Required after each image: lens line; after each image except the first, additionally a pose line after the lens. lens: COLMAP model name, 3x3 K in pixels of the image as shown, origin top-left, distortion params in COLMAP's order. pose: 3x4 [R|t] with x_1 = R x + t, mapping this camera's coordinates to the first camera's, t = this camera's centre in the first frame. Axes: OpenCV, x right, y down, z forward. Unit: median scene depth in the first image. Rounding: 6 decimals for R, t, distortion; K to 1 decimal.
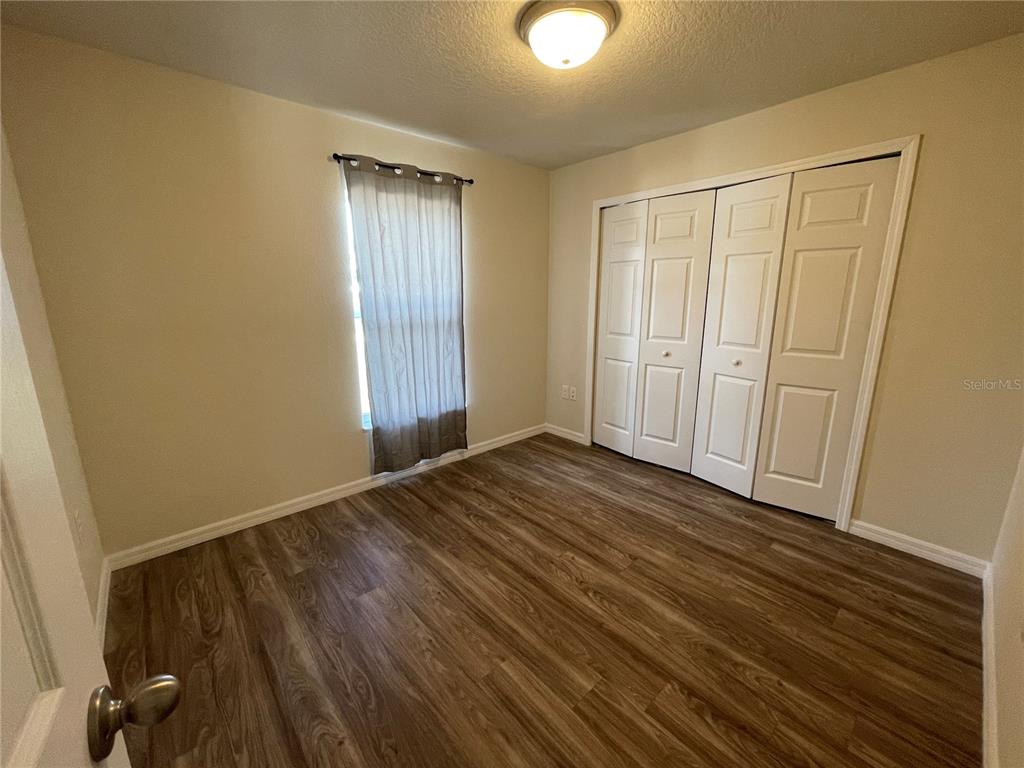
lens RADIAL K [[413.6, 0, 512.0], [0, 413.6, 384.0], [0, 0, 1]] dist [-0.003313, 0.000174]
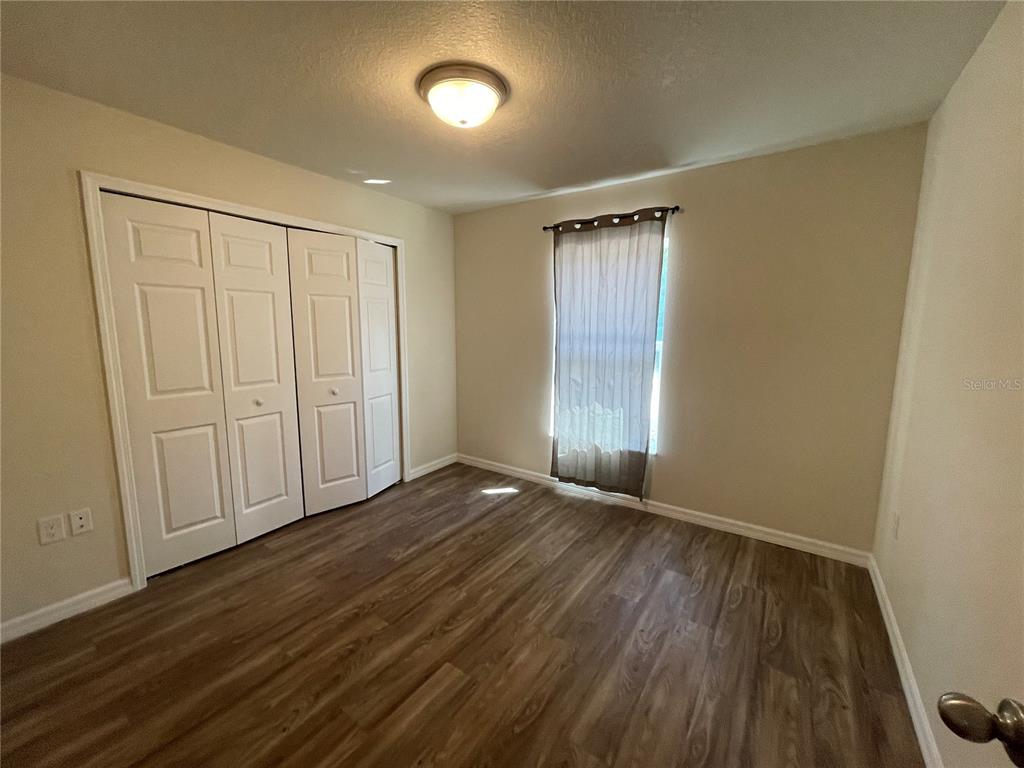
lens RADIAL K [[410.1, 0, 505.7], [0, 410.1, 378.9], [0, 0, 1]] dist [-0.004166, -0.000135]
pose [[0.229964, 0.136377, -0.963596, 0.777140], [-0.221022, 0.971579, 0.084760, -0.130990], [0.947769, 0.193484, 0.253571, 0.536213]]
